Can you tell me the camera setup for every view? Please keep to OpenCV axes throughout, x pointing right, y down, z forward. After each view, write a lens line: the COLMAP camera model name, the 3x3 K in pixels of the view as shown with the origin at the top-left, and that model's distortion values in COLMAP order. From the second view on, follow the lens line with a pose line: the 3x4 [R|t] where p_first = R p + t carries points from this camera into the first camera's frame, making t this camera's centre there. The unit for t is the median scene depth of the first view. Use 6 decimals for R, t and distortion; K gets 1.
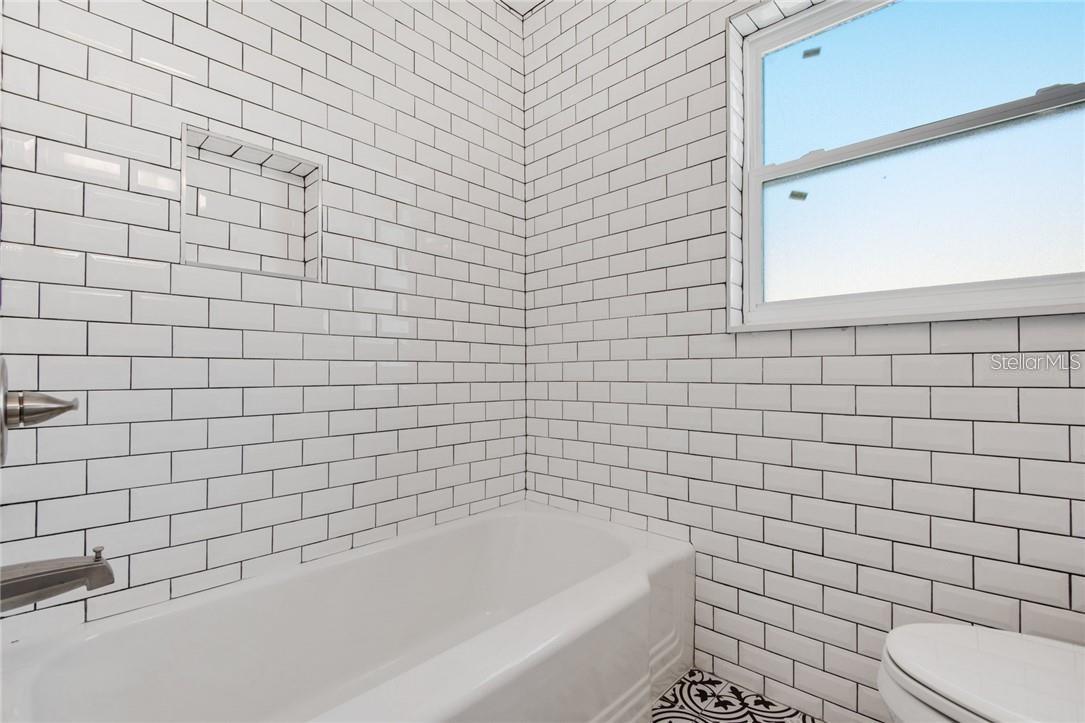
lens RADIAL K [[482.1, 0, 546.9], [0, 482.1, 368.9], [0, 0, 1]] dist [-0.001808, -0.000552]
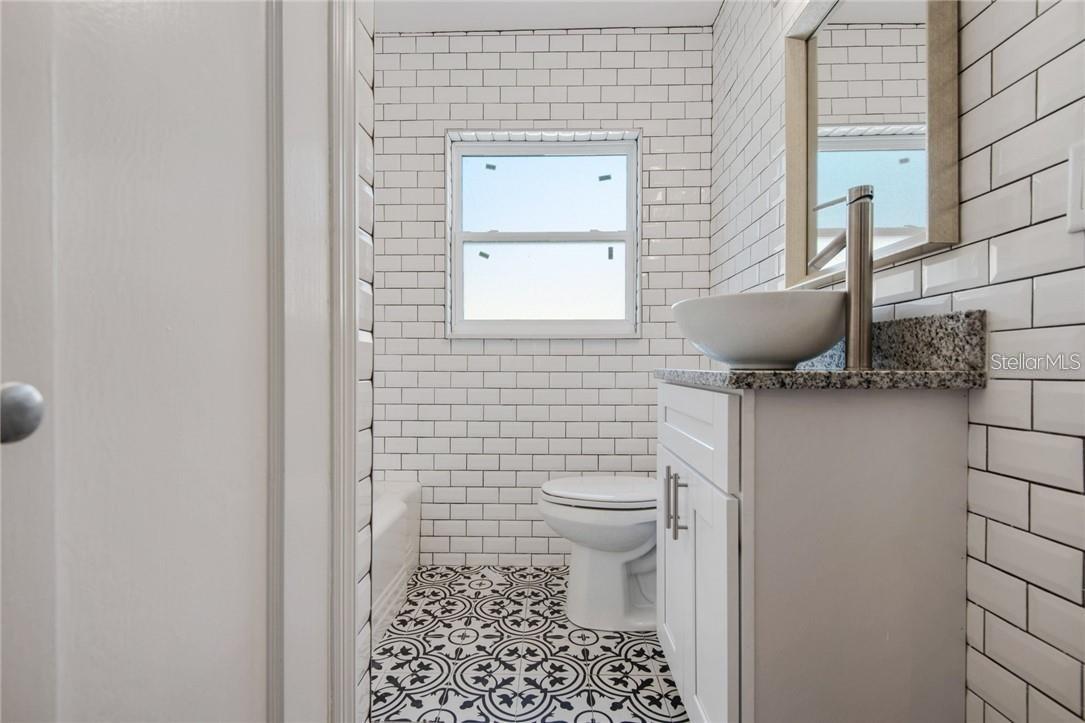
lens RADIAL K [[486.1, 0, 544.6], [0, 486.1, 368.5], [0, 0, 1]] dist [0.025073, -0.000192]
pose [[0.779007, 0.015546, 0.626822, -0.350155], [-0.011742, 0.999879, -0.010205, 0.032816], [-0.626905, 0.000589, 0.779095, -0.404985]]
